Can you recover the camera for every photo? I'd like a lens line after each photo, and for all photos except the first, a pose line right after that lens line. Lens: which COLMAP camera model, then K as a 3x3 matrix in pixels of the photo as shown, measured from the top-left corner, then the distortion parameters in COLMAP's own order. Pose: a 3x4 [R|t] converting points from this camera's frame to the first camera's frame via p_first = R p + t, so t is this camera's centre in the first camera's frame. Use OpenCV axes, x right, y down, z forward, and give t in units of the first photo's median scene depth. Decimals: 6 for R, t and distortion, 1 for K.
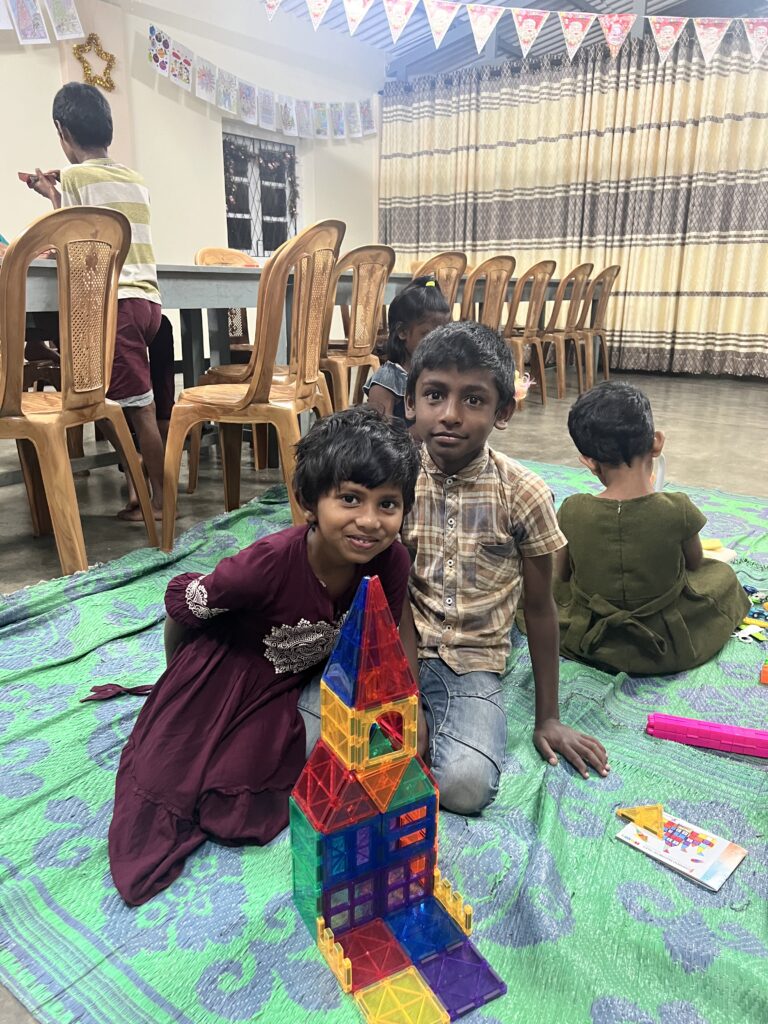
lens RADIAL K [[780.2, 0, 383.8], [0, 780.2, 518.5], [0, 0, 1]] dist [0.000977, 0.001699]
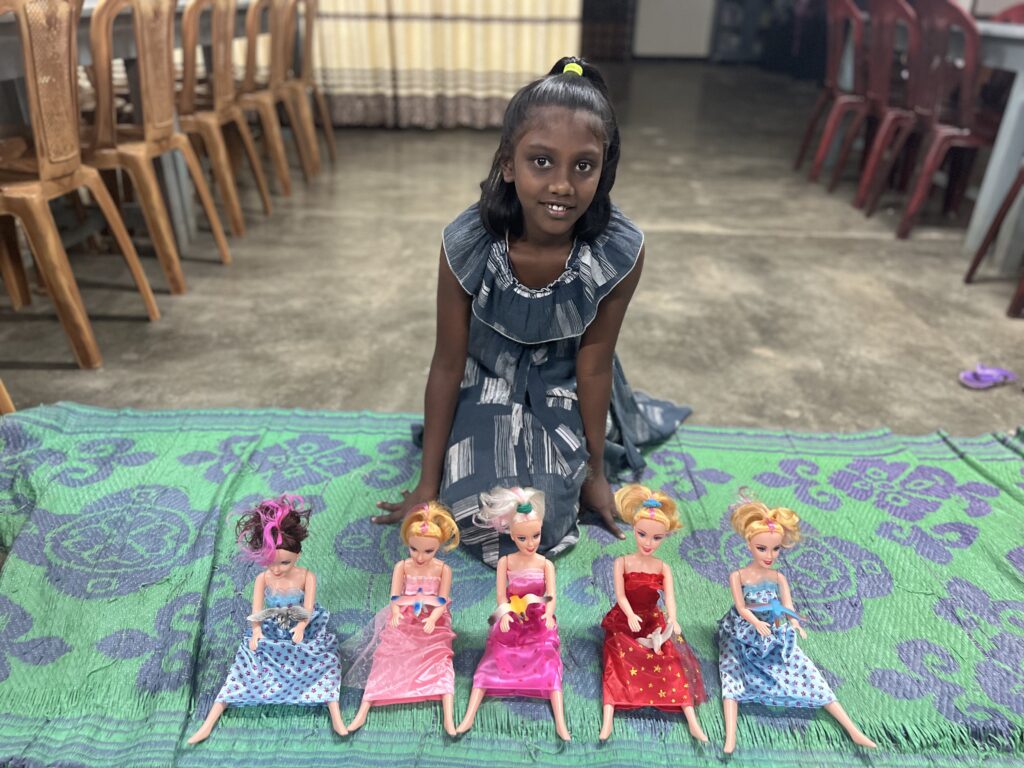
lens RADIAL K [[780.2, 0, 521.2], [0, 780.2, 384.0], [0, 0, 1]] dist [0.000977, 0.001699]
pose [[0.829017, -0.237337, 0.506361, 0.018452], [0.141122, 0.964955, 0.221240, -0.097168], [-0.541124, -0.111954, 0.833457, 0.270954]]
